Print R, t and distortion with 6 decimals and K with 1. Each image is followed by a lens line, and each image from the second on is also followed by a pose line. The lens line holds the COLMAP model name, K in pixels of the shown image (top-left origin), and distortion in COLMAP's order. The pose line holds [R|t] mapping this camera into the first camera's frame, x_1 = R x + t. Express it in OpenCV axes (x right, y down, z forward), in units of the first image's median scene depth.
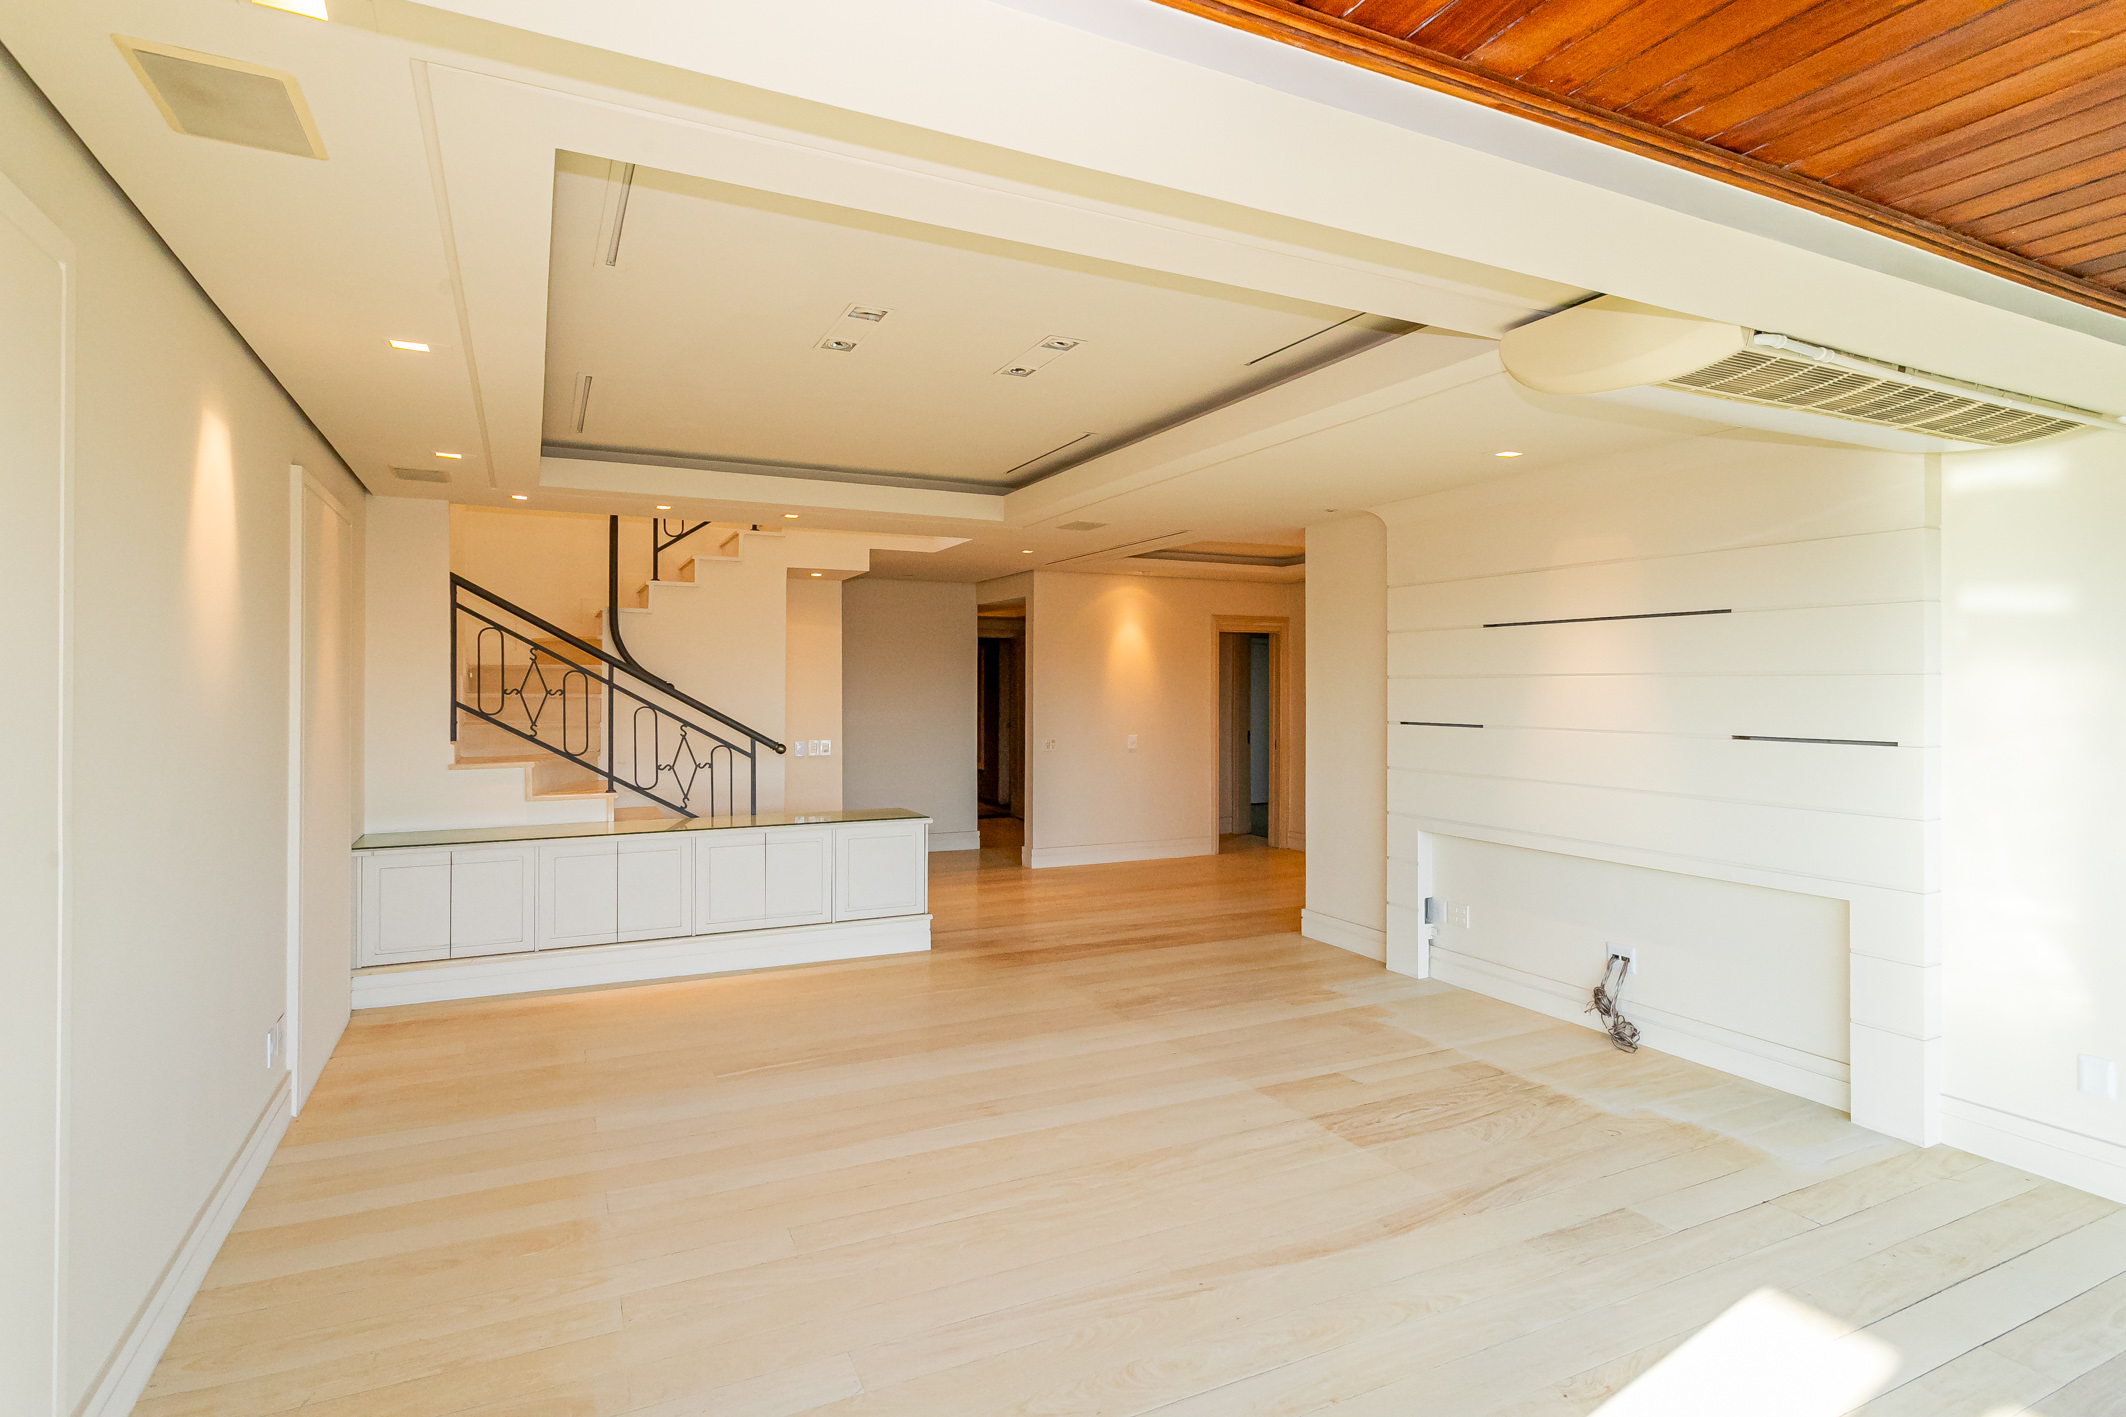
lens RADIAL K [[1069.3, 0, 1066.4], [0, 1069.3, 676.6], [0, 0, 1]] dist [0.000211, -0.000049]
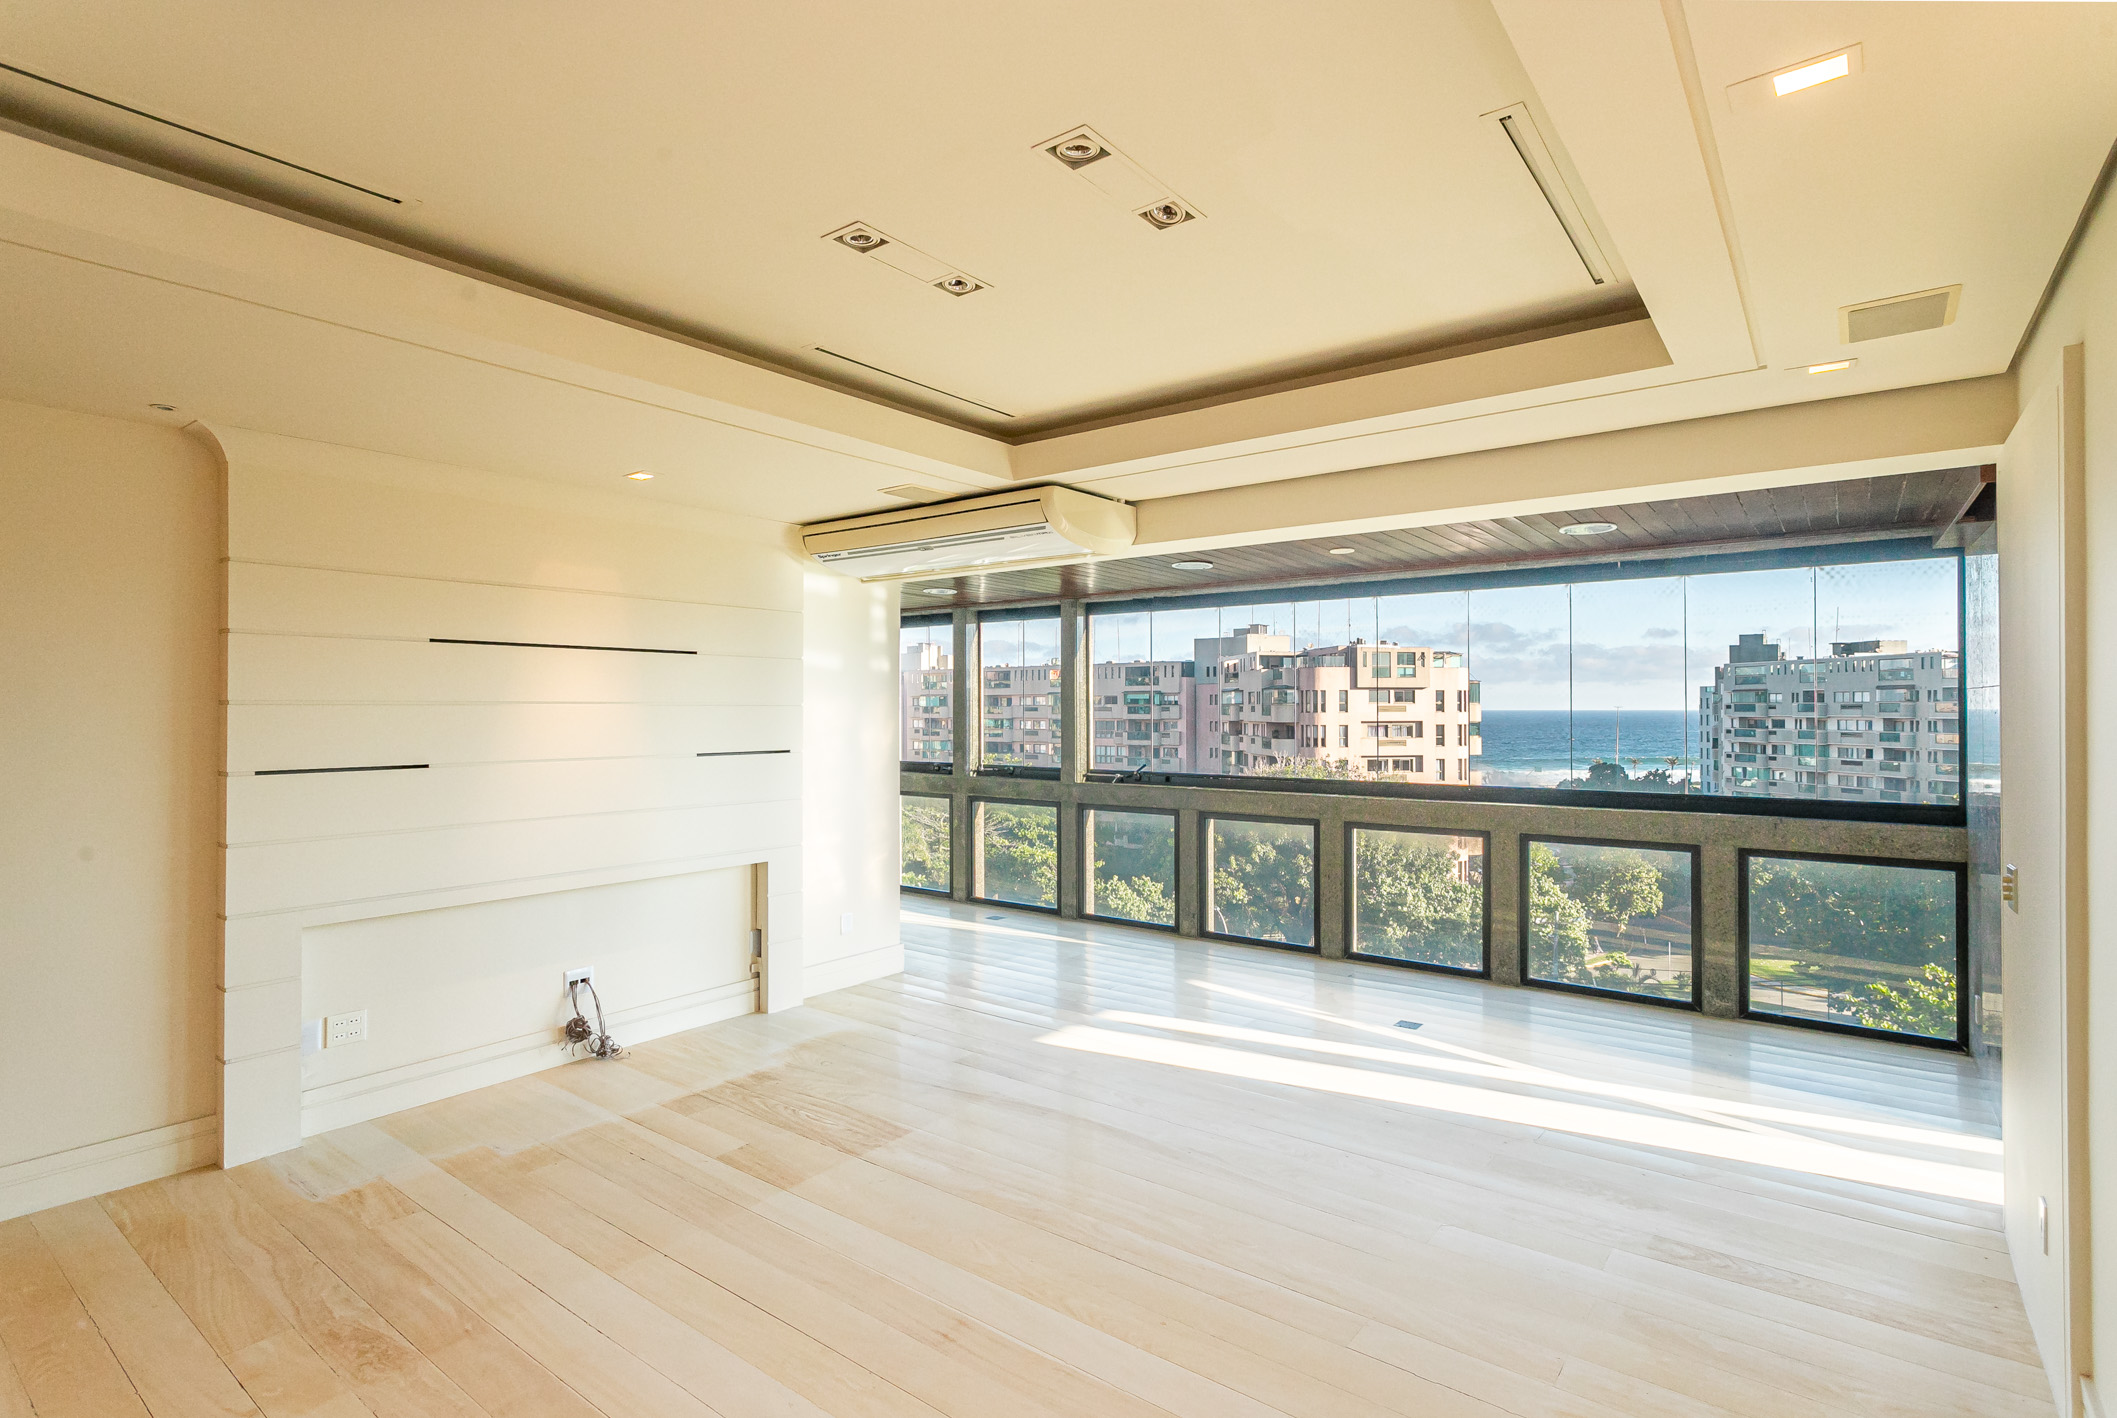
lens RADIAL K [[1018.7, 0, 1125.7], [0, 1018.7, 696.8], [0, 0, 1]] dist [0.000590, -0.000175]
pose [[-0.464171, 0.008566, 0.885704, -0.633190], [-0.001920, 0.999941, -0.010677, 0.002477], [-0.885743, -0.006657, -0.464128, 1.078019]]
